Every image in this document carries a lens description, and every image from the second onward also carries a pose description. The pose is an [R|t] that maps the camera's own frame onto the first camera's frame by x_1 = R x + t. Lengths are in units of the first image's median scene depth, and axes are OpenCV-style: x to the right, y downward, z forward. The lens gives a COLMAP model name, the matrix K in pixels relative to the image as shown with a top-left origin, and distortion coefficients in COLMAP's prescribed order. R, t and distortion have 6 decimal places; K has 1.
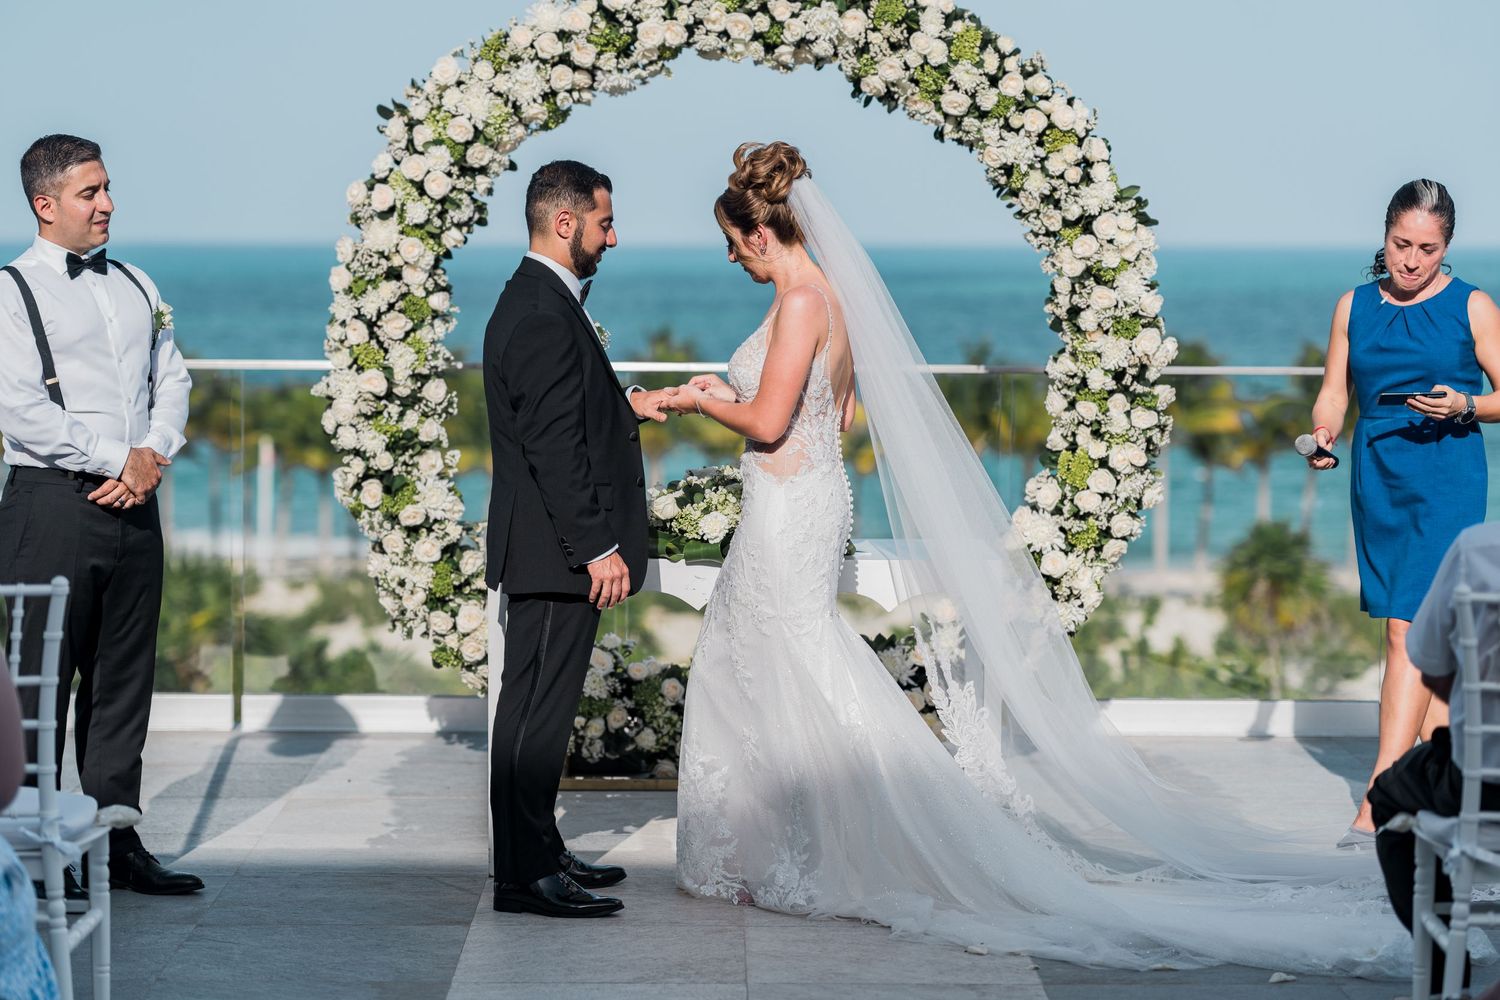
lens RADIAL K [[3618.0, 0, 747.9], [0, 3618.0, 509.4], [0, 0, 1]] dist [0.047537, -1.118410]
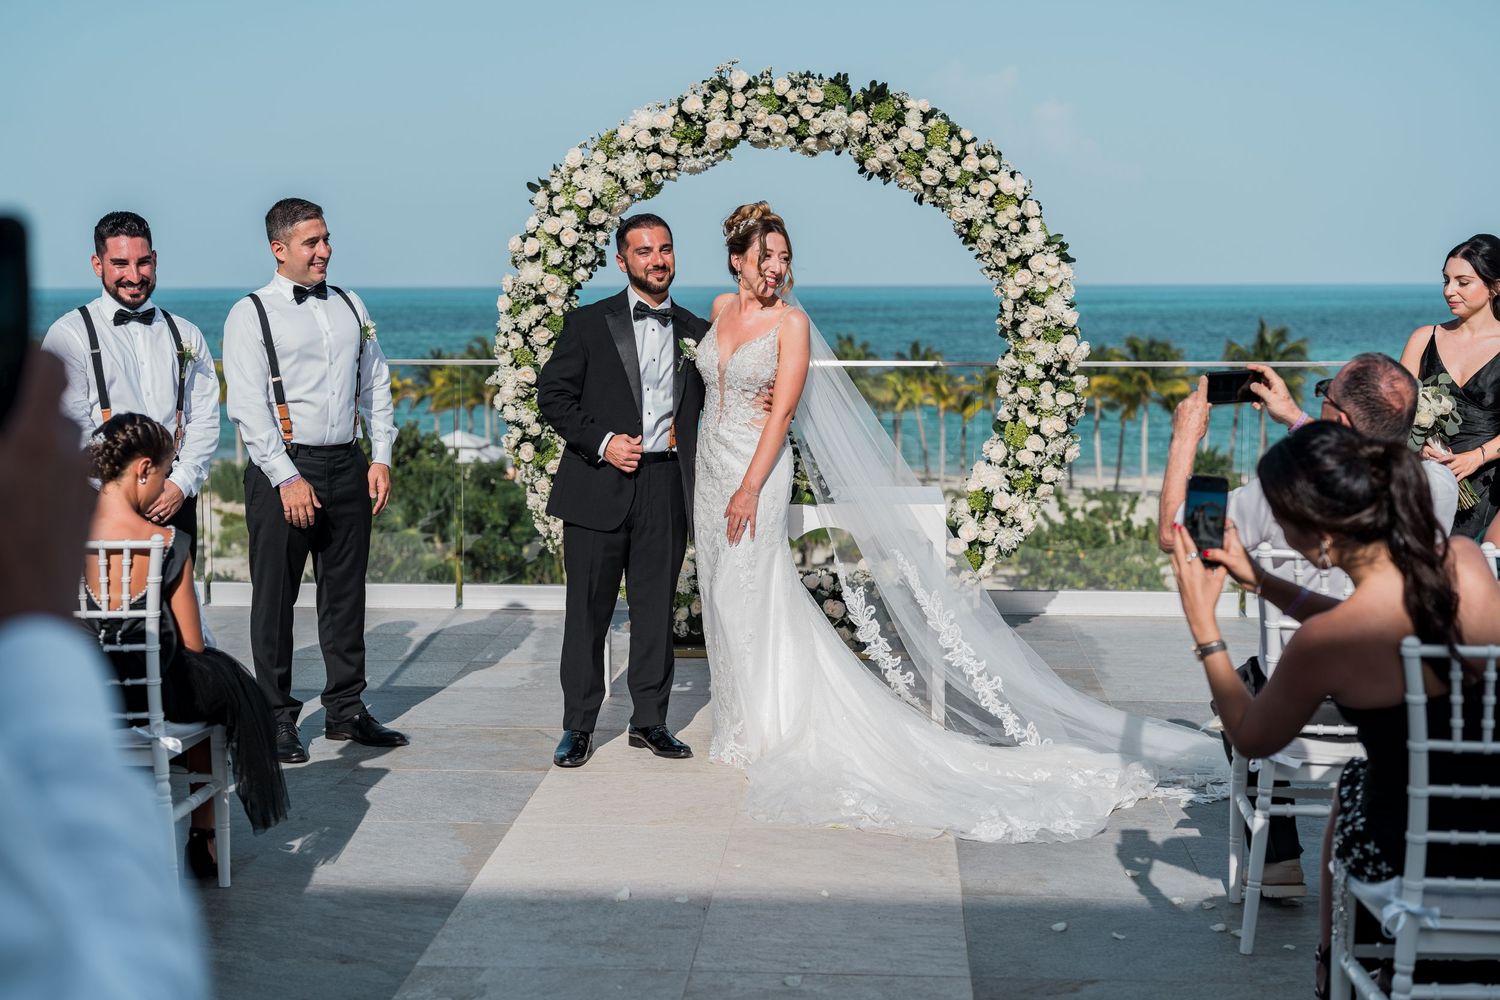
lens RADIAL K [[2090.4, 0, 750.0], [0, 2090.4, 500.0], [0, 0, 1]] dist [-0.007446, 0.065196]
pose [[0.997210, 0.001228, -0.074635, 0.047869], [0.000923, 0.999585, 0.028777, -0.009257], [0.074639, -0.028765, 0.996796, 0.174784]]
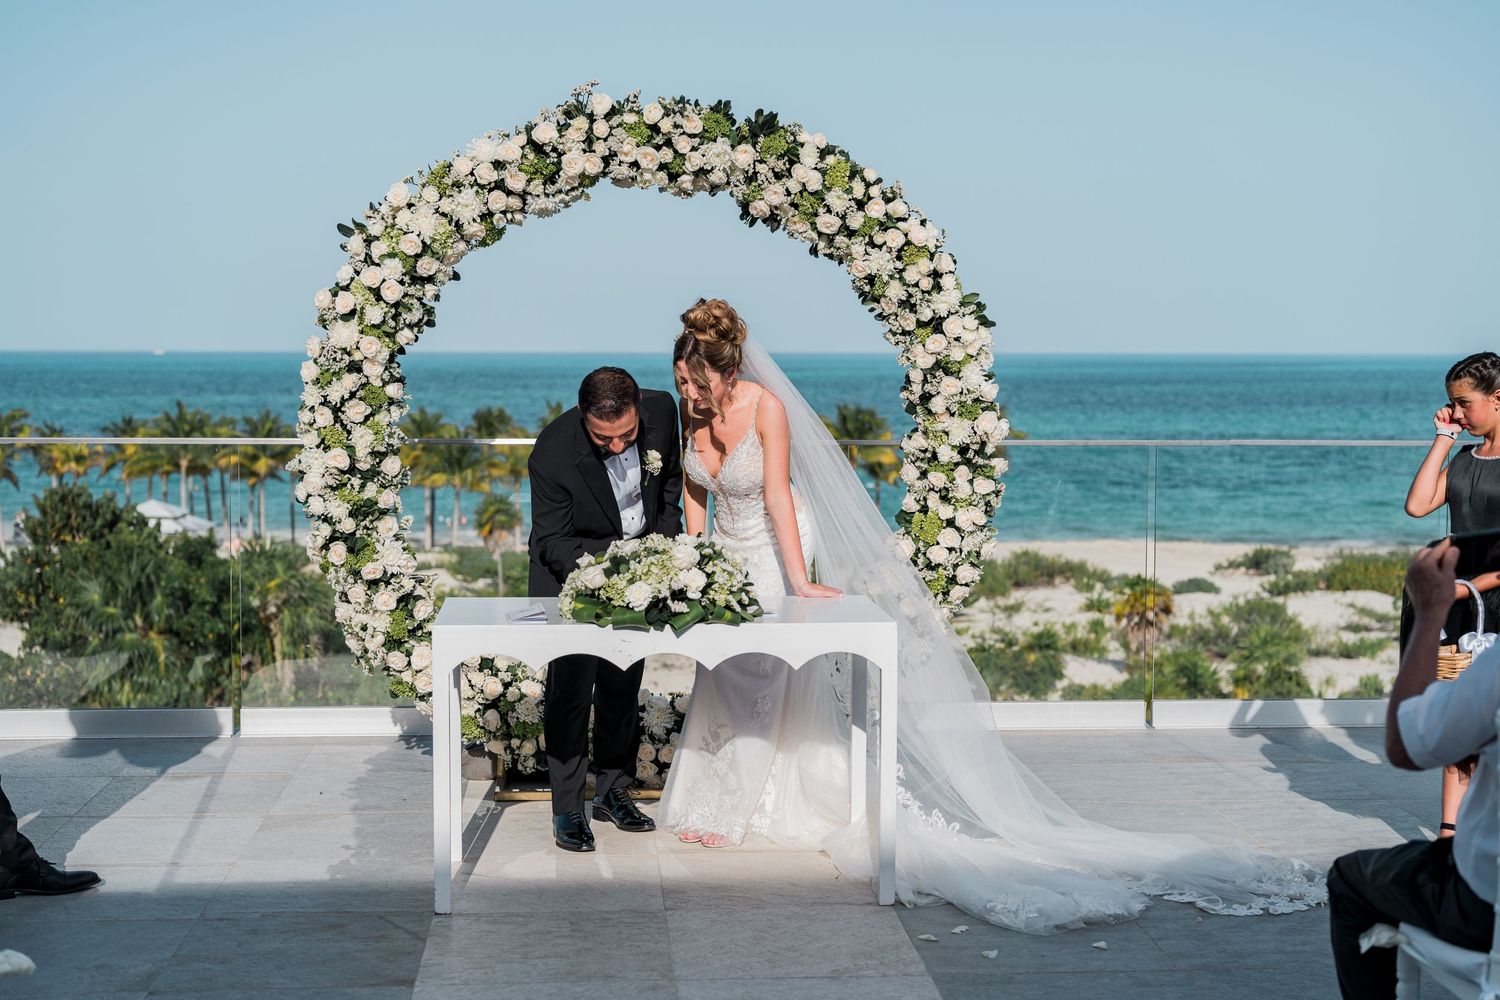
lens RADIAL K [[2081.9, 0, 756.9], [0, 2081.9, 497.3], [0, 0, 1]] dist [-0.010141, 0.042837]
pose [[0.997394, -0.006091, 0.071890, -0.016245], [0.006343, 0.999975, -0.003277, -0.019660], [-0.071868, 0.003724, 0.997407, 0.315169]]
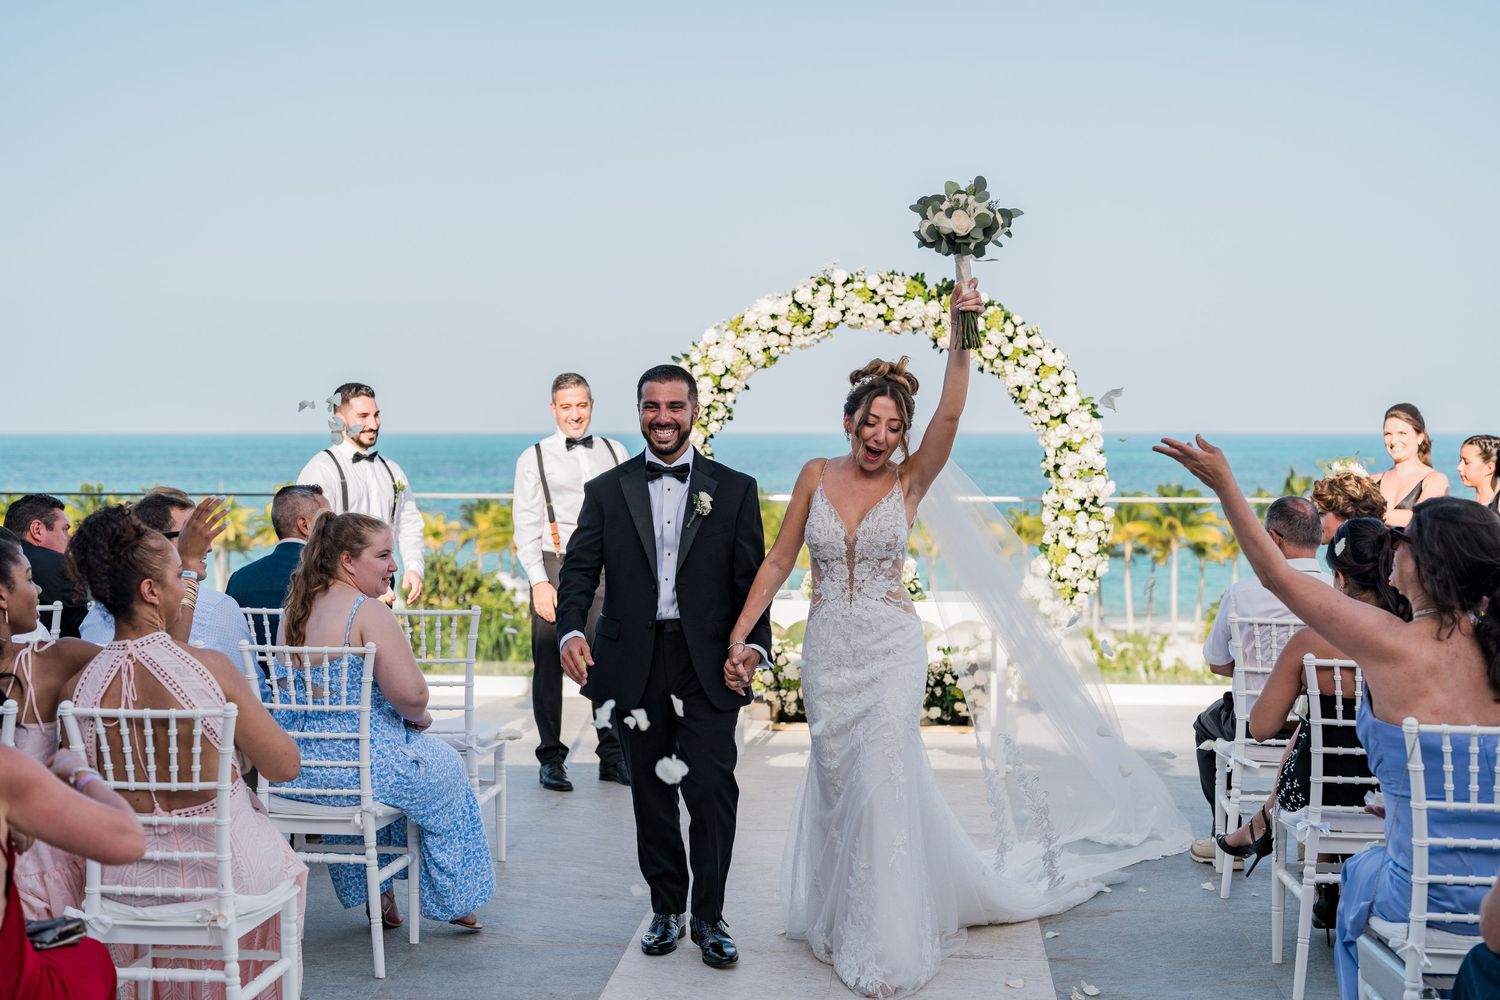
lens RADIAL K [[2071.5, 0, 743.4], [0, 2071.5, 496.3], [0, 0, 1]] dist [-0.005480, -0.004666]
pose [[0.995610, -0.000945, -0.093595, 0.031481], [-0.003063, 0.999084, -0.042673, 0.004703], [0.093549, 0.042772, 0.994695, -0.040446]]
